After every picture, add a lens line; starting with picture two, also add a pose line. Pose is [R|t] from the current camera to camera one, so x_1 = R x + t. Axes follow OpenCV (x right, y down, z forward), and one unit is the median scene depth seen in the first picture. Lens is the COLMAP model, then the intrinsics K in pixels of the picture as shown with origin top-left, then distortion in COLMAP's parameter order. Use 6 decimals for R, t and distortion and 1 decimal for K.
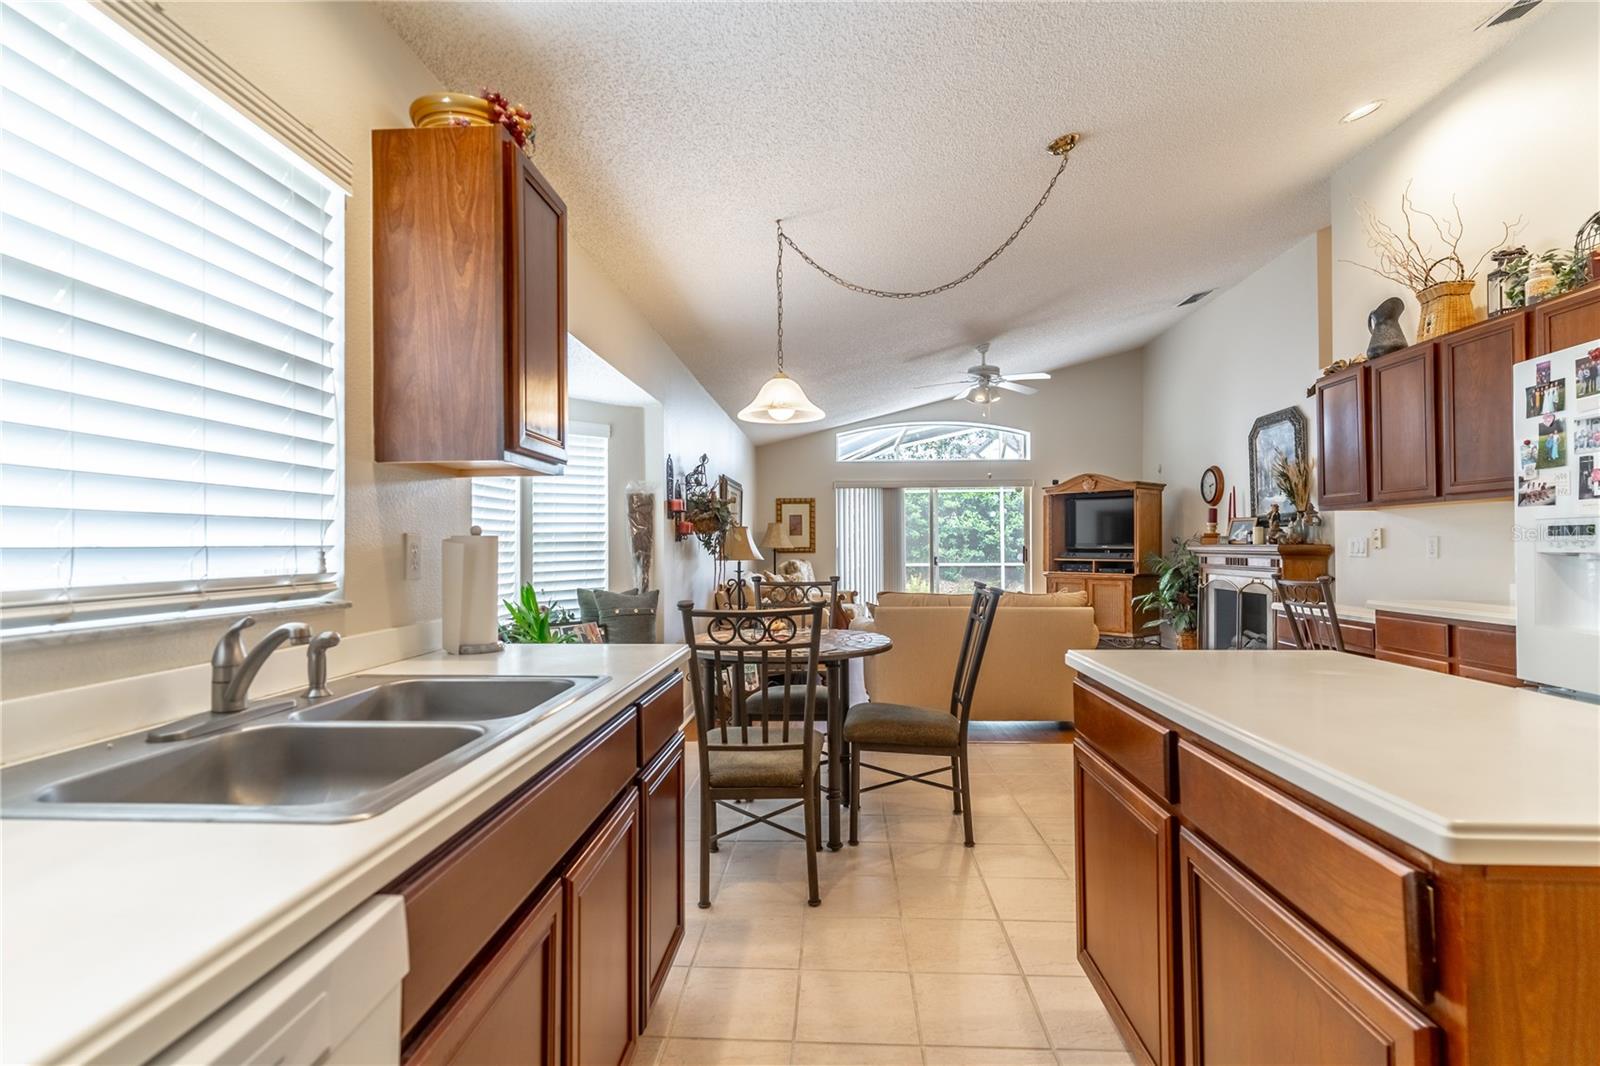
lens RADIAL K [[778.1, 0, 794.3], [0, 778.1, 536.2], [0, 0, 1]] dist [0.000563, -0.000215]
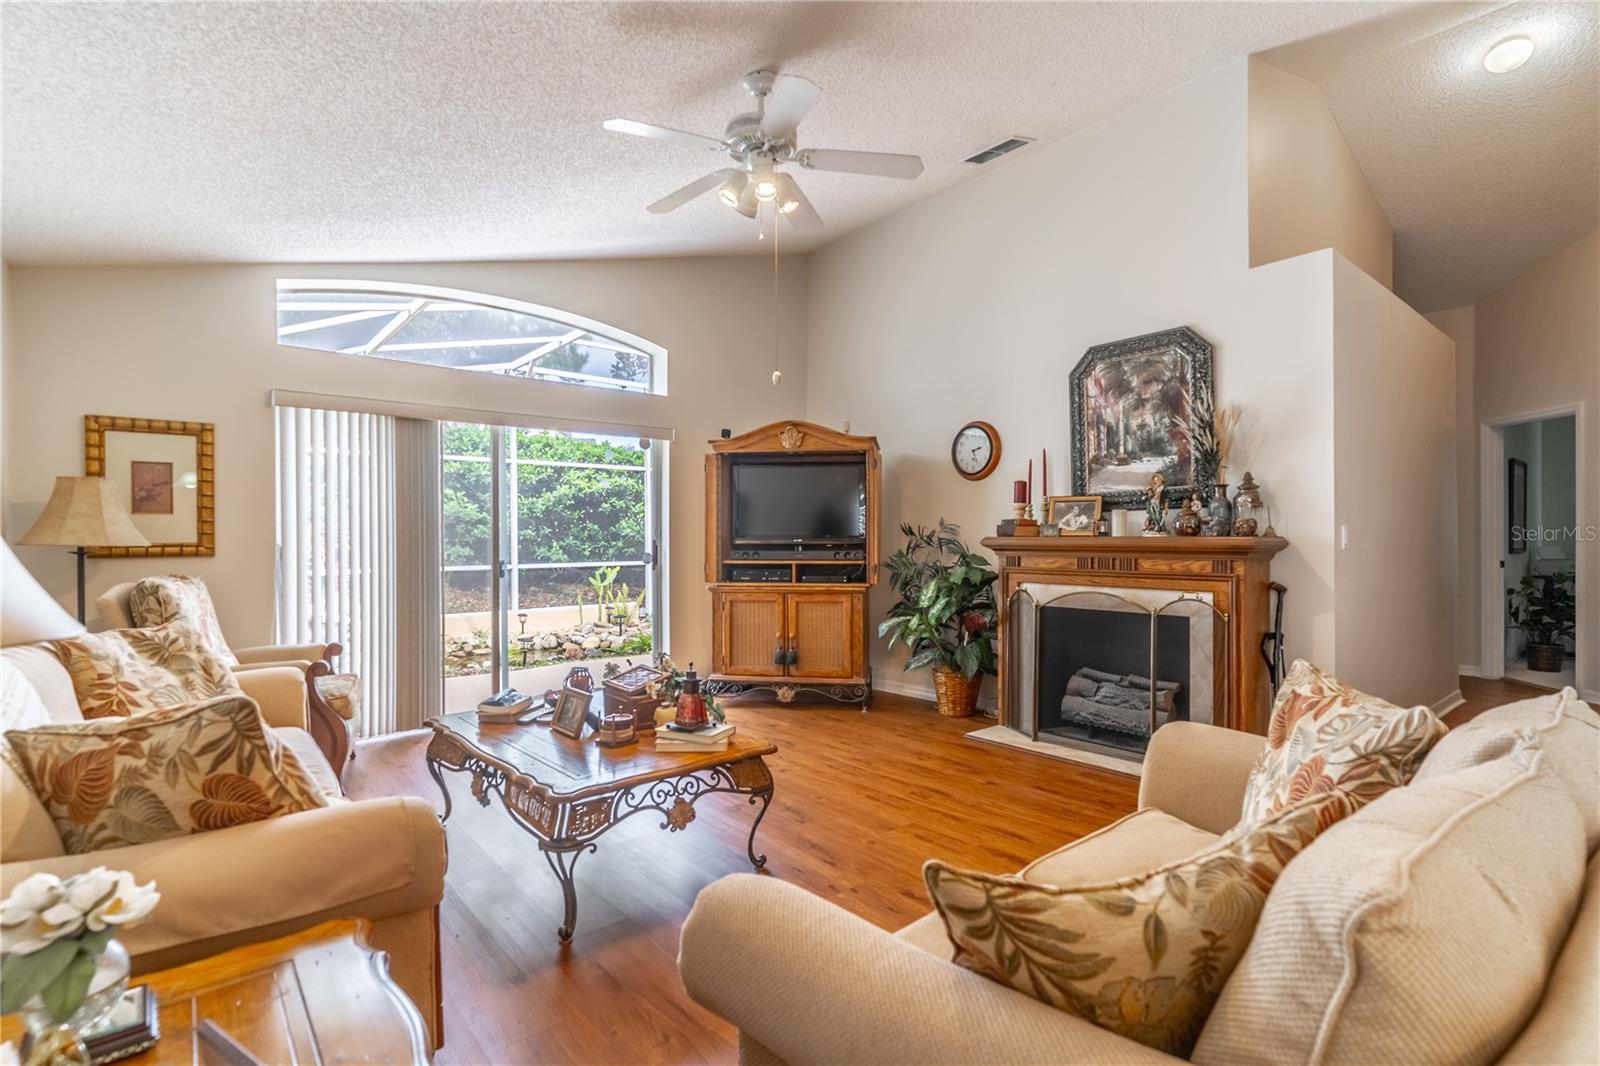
lens RADIAL K [[758.1, 0, 797.6], [0, 758.1, 535.4], [0, 0, 1]] dist [-0.002545, -0.000557]
pose [[0.729274, 0.002654, 0.684216, -0.022599], [-0.007286, 0.999966, 0.003888, 0.006363], [-0.684182, -0.007821, 0.729269, 0.517403]]
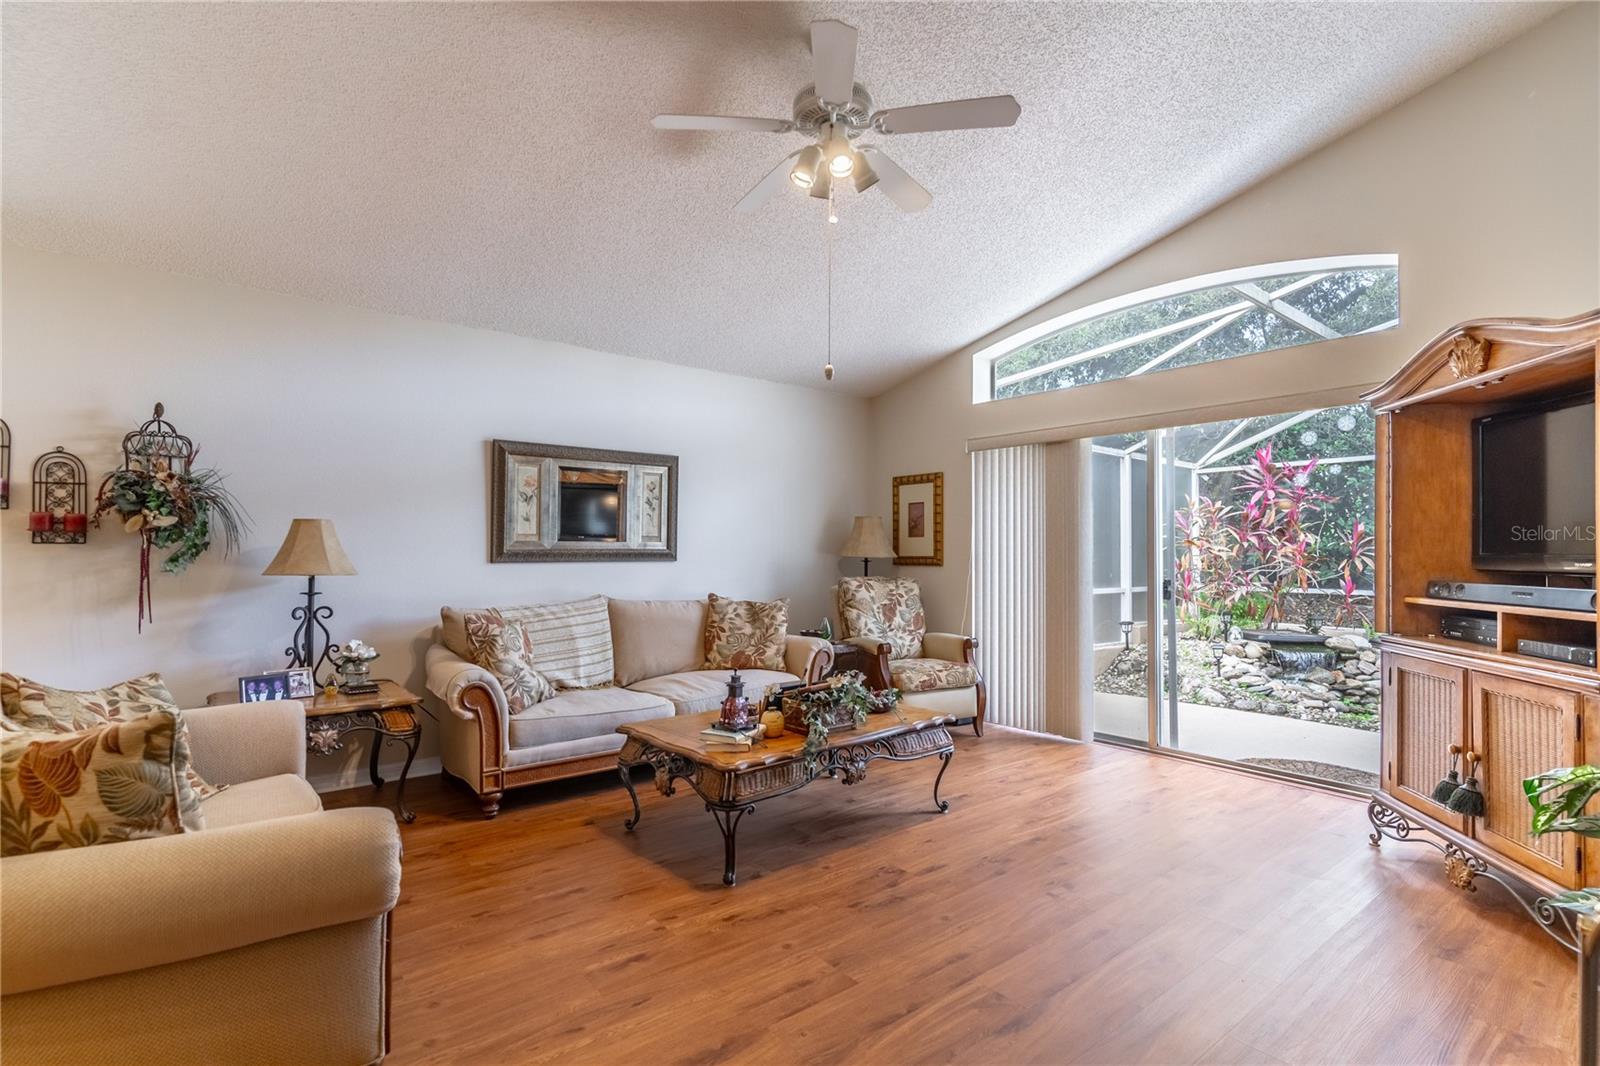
lens RADIAL K [[758.1, 0, 797.6], [0, 758.1, 535.4], [0, 0, 1]] dist [-0.002545, -0.000557]
pose [[0.681977, -0.007954, -0.731331, 0.382448], [0.002734, 0.999962, -0.008326, 0.002888], [0.731369, 0.003679, 0.681972, 0.556646]]
